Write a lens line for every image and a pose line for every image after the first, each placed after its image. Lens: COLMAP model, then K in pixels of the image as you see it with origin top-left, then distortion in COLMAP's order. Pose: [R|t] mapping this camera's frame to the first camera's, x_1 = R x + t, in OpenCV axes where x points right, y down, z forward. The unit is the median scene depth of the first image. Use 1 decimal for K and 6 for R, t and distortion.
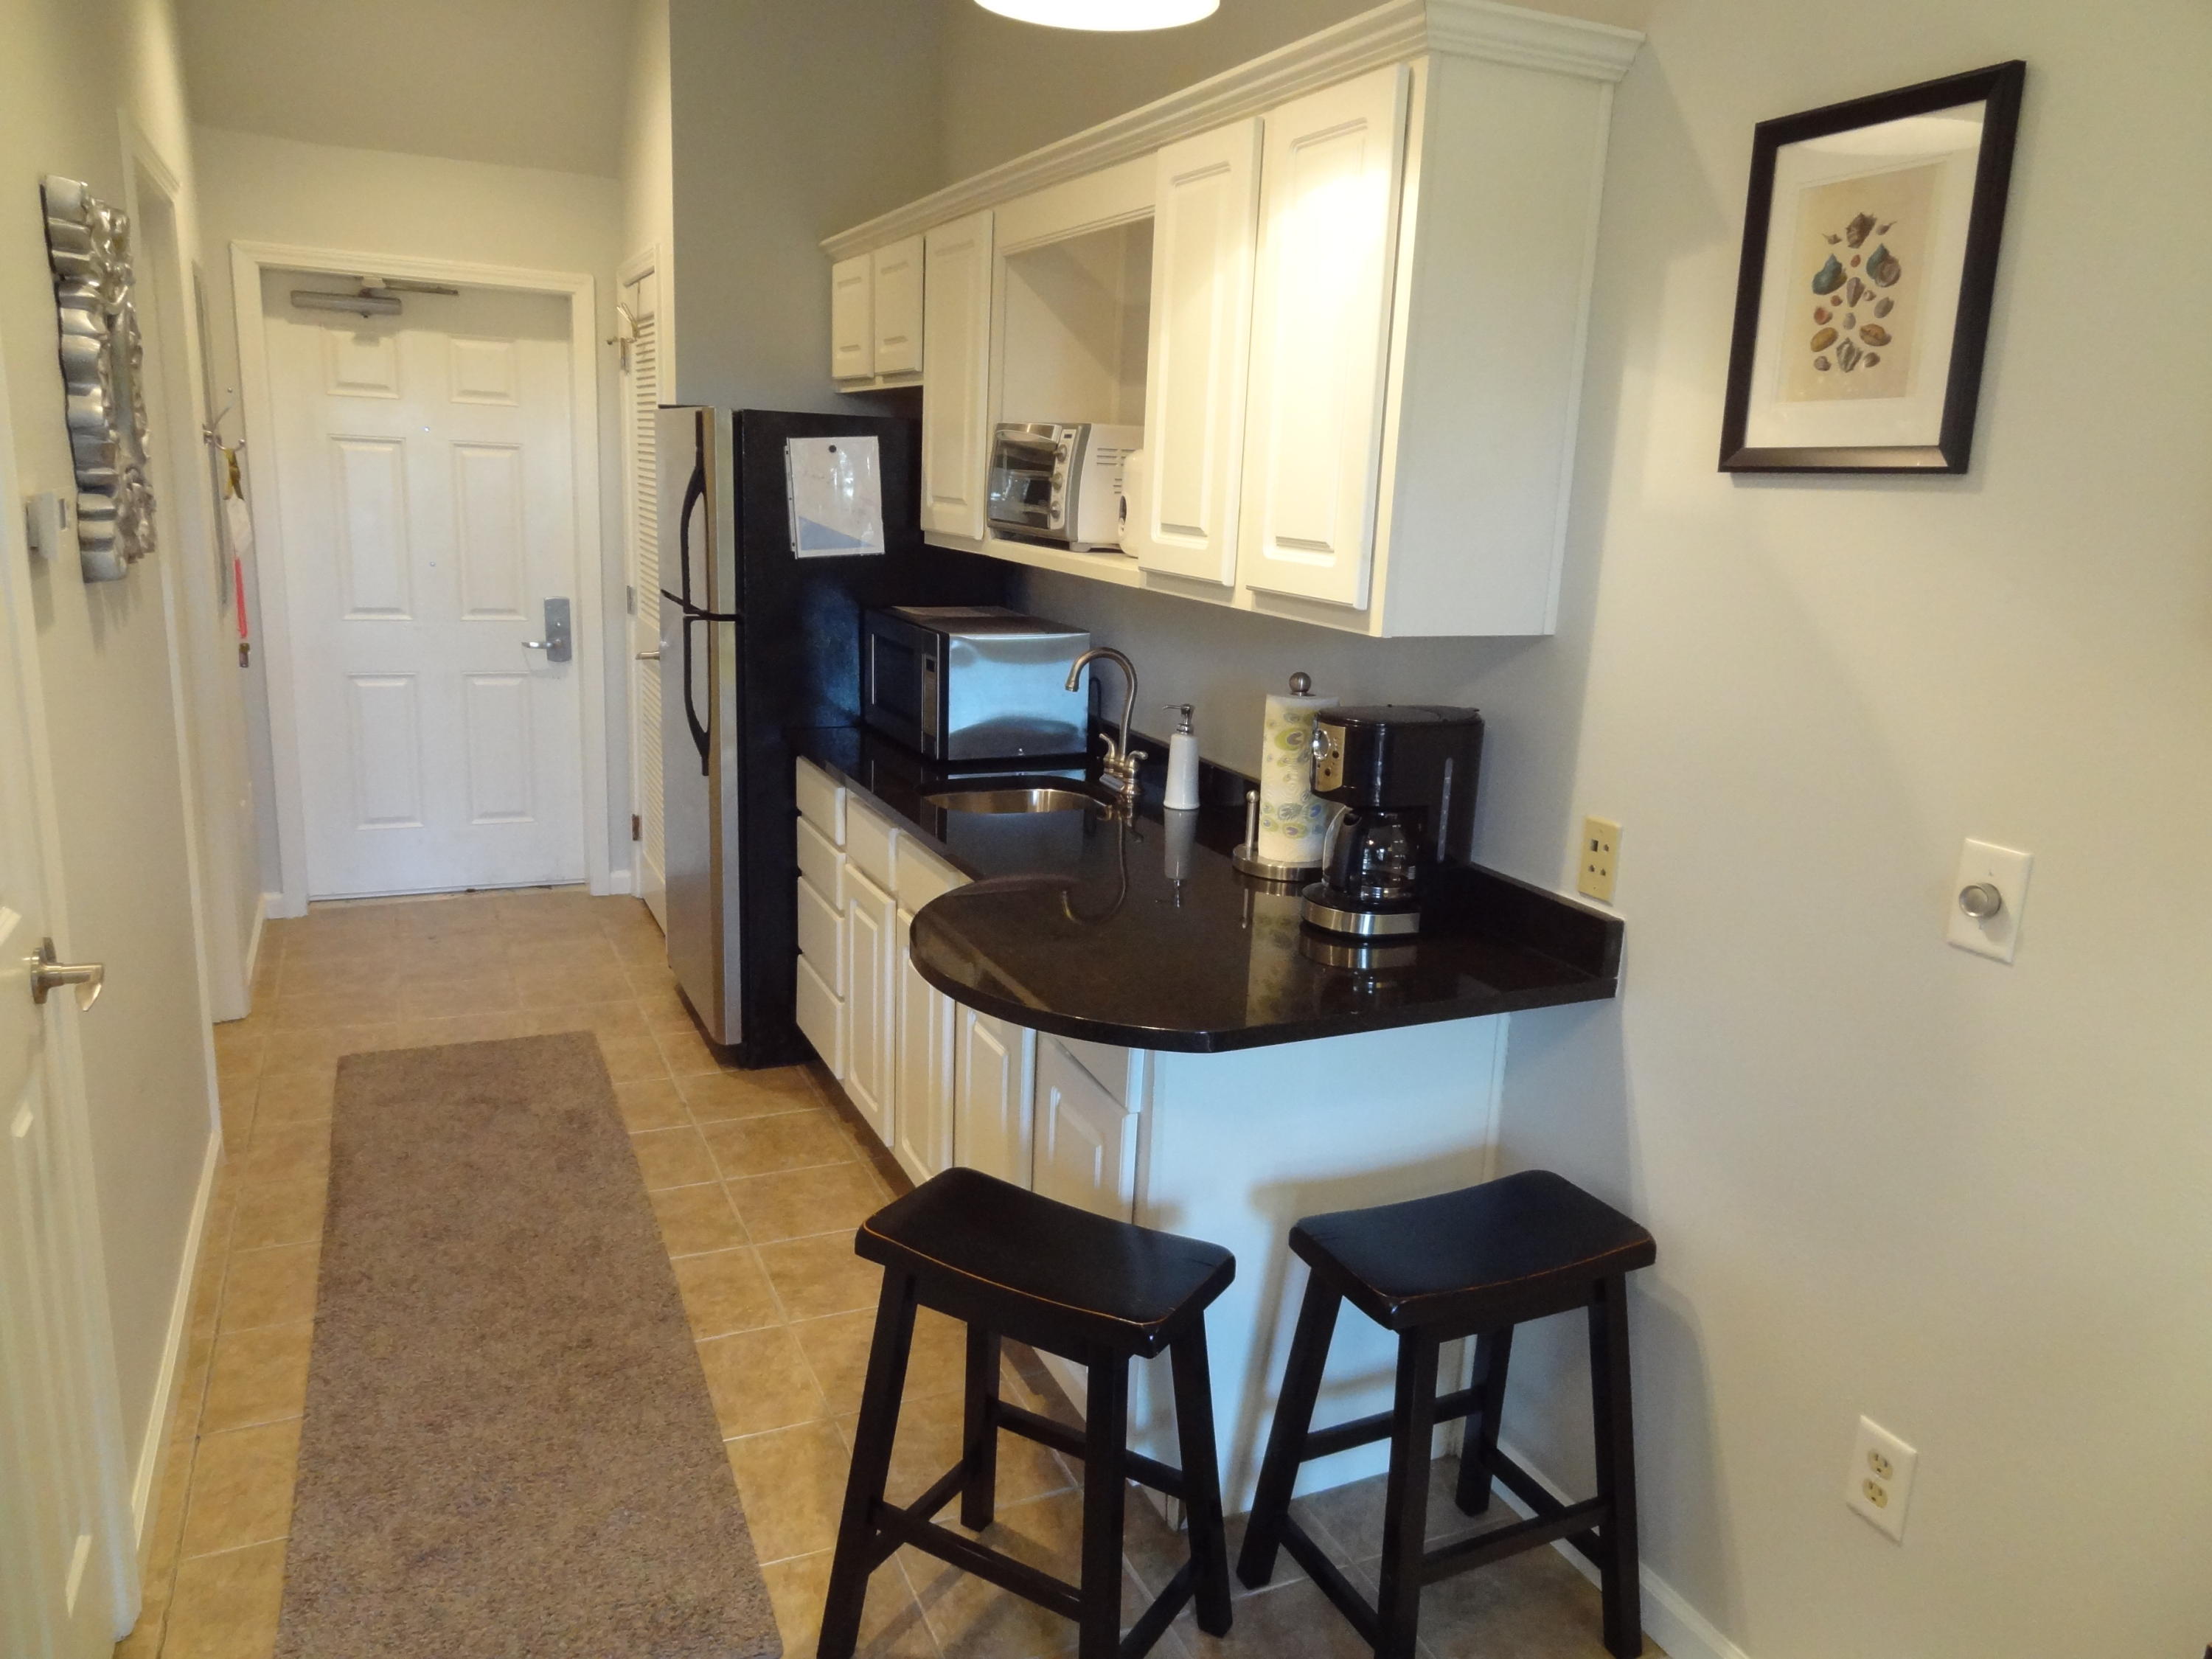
lens RADIAL K [[1549.5, 0, 1117.9], [0, 1549.5, 833.9], [0, 0, 1]] dist [0.002066, 0.013711]
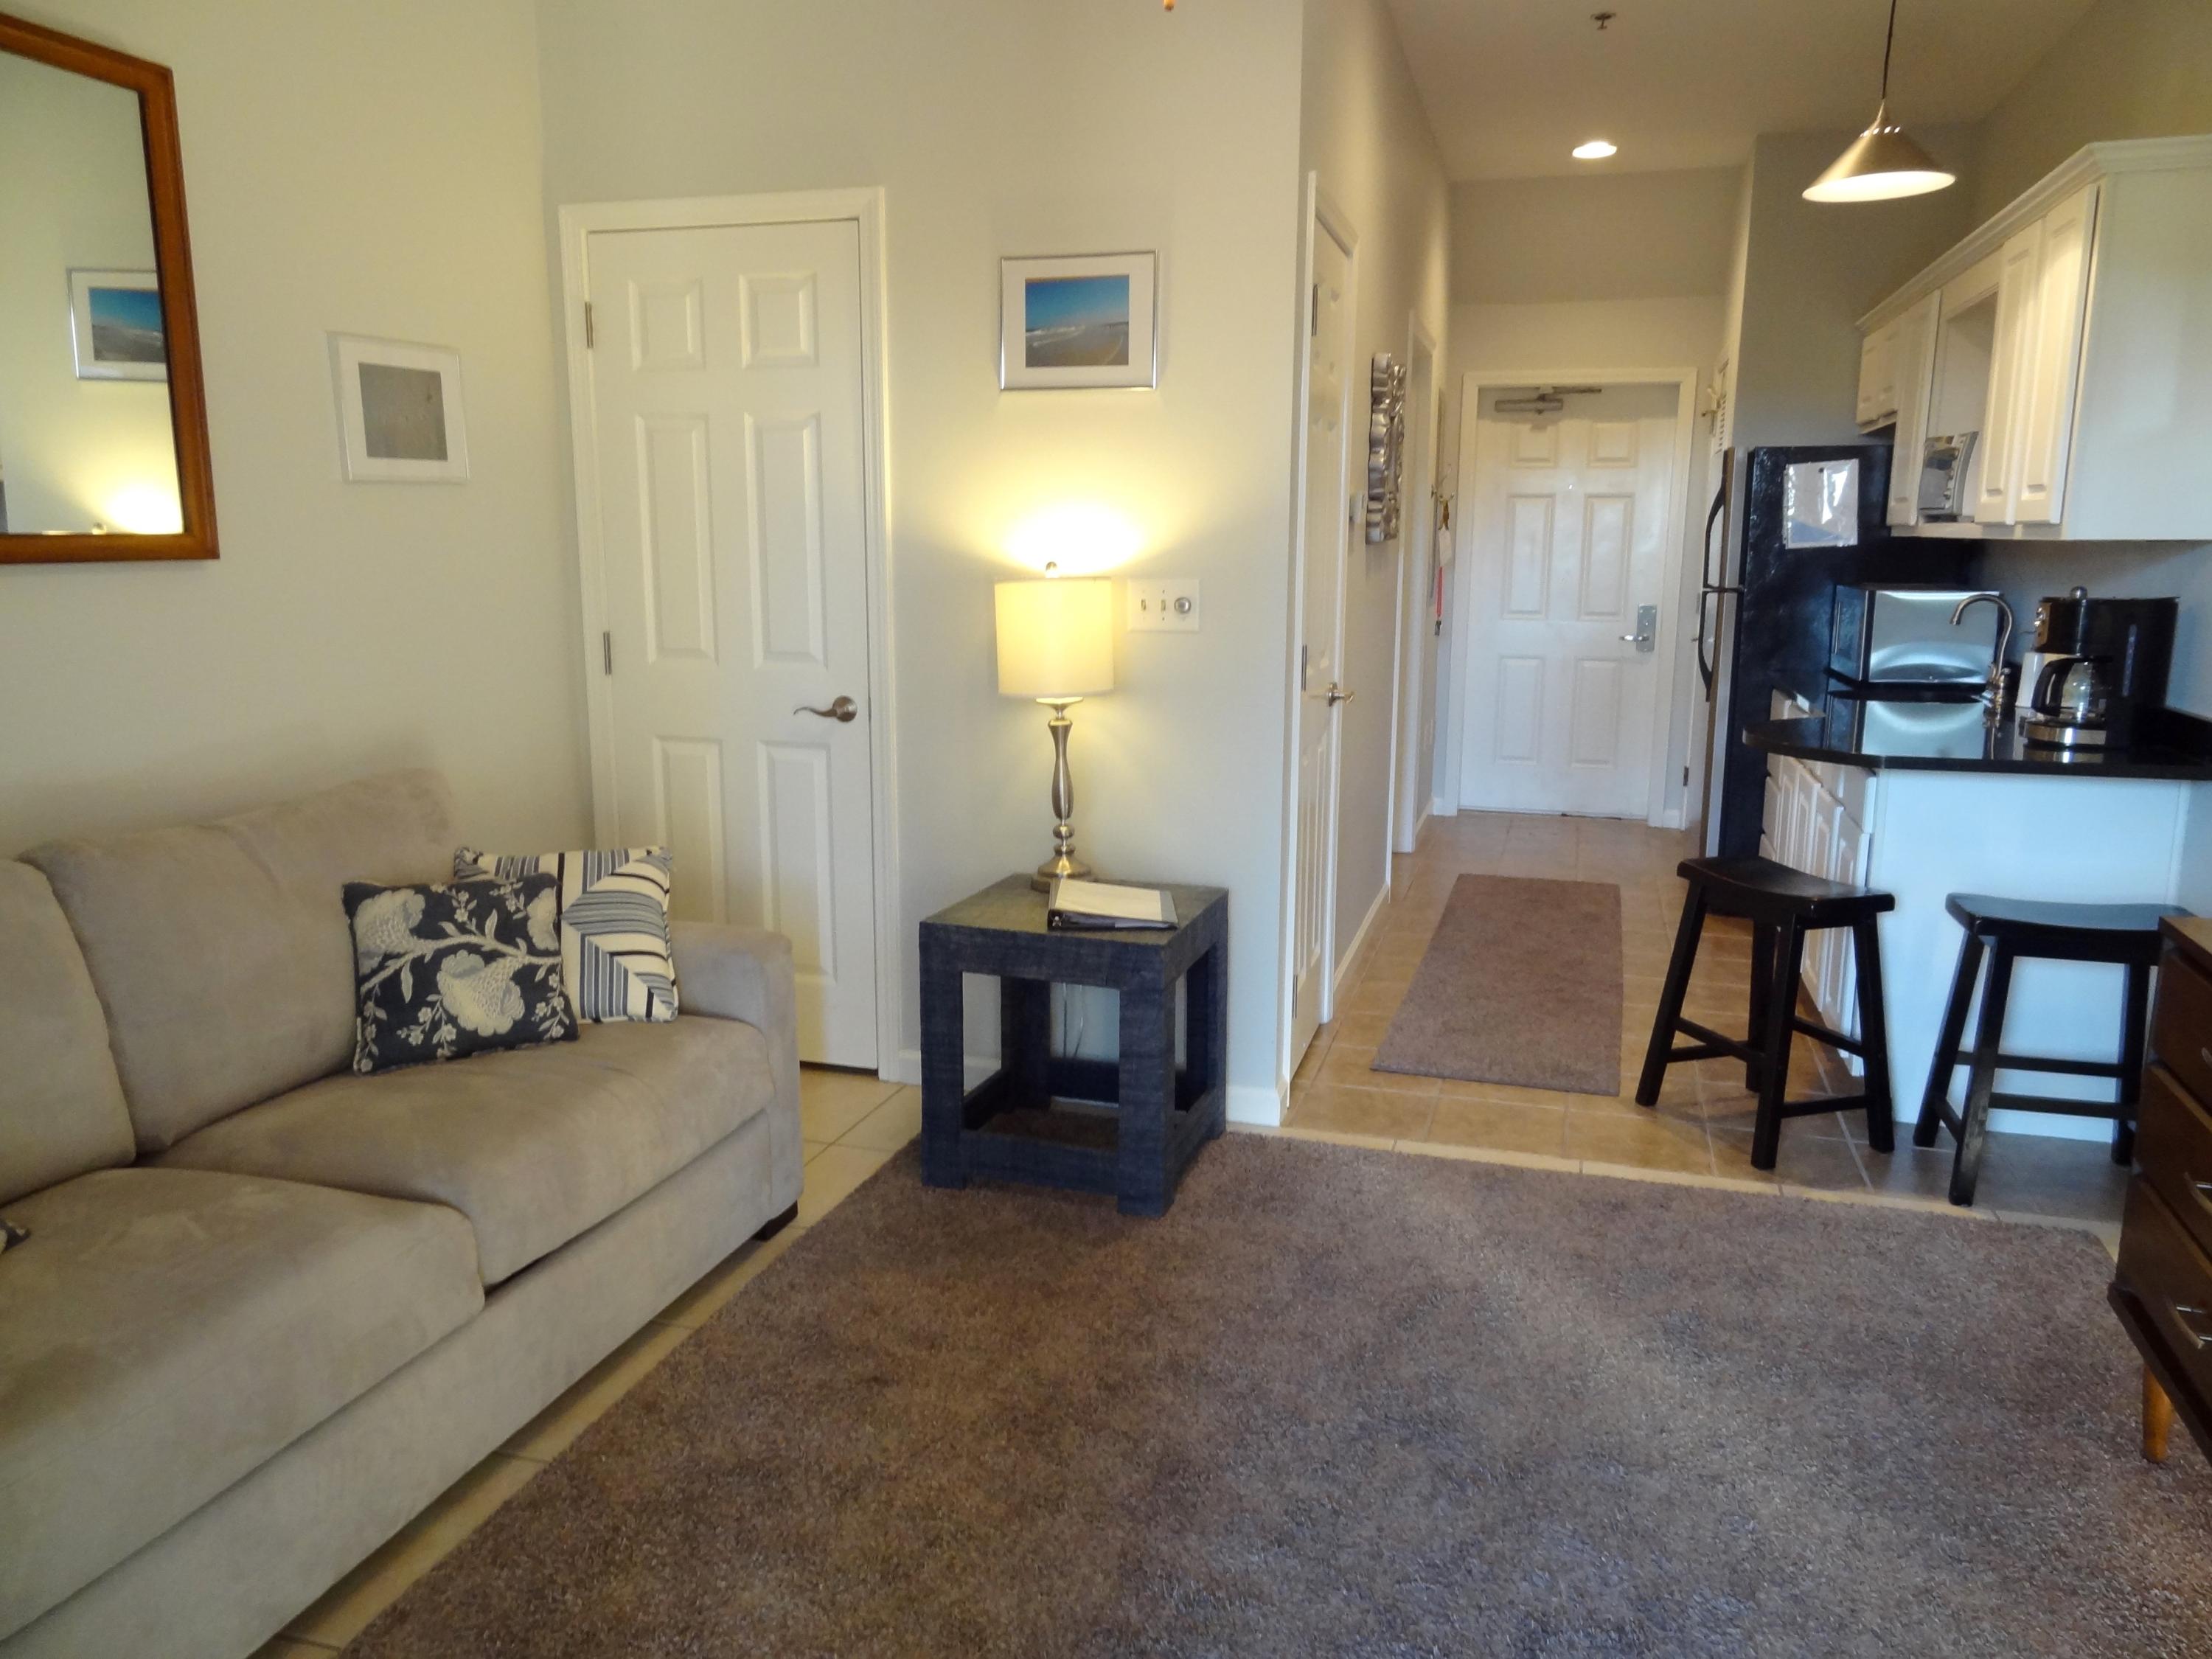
lens RADIAL K [[1549.5, 0, 1123.4], [0, 1549.5, 830.5], [0, 0, 1]] dist [0.002066, 0.013711]
pose [[0.749748, 0.082834, -0.656519, 0.399796], [-0.122679, 0.992335, -0.014896, 0.239052], [0.650252, 0.091709, 0.754163, -0.608890]]
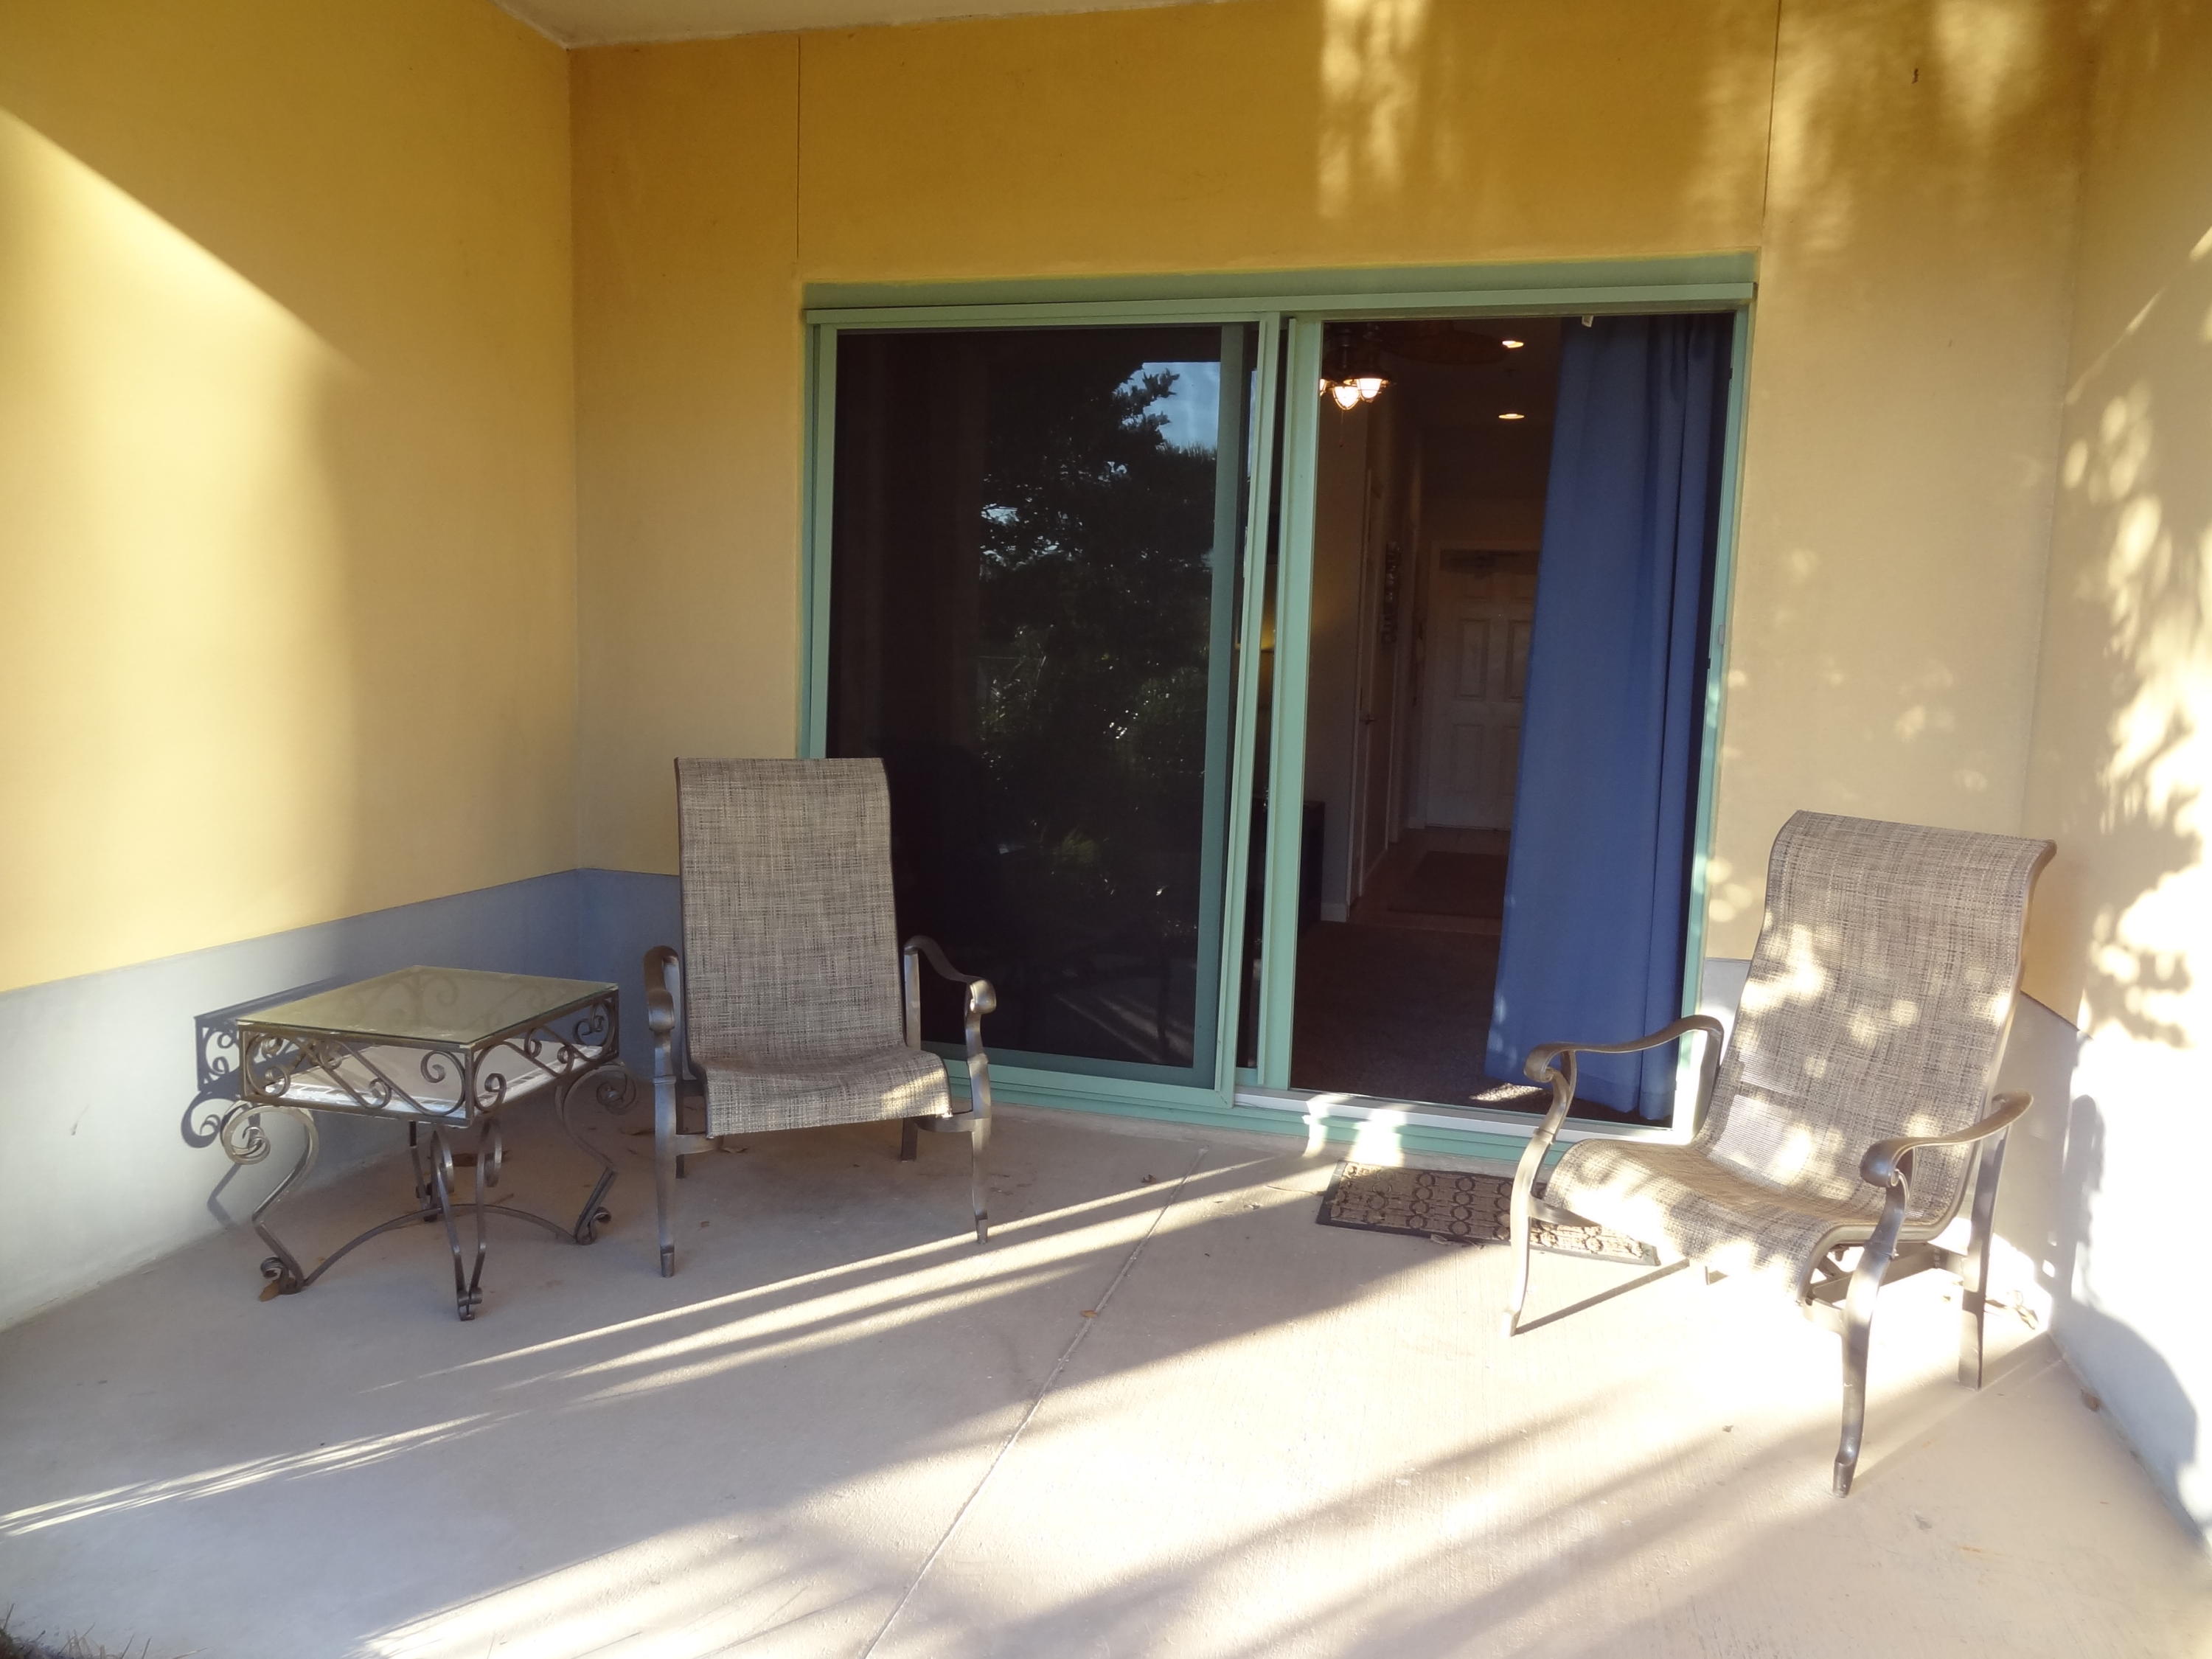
lens RADIAL K [[1549.5, 0, 1117.6], [0, 1549.5, 832.3], [0, 0, 1]] dist [0.002066, 0.013711]
pose [[0.765995, 0.052984, -0.640659, 1.066537], [-0.143036, 0.985662, -0.089502, 0.599116], [0.626731, 0.160196, 0.762591, -1.831662]]
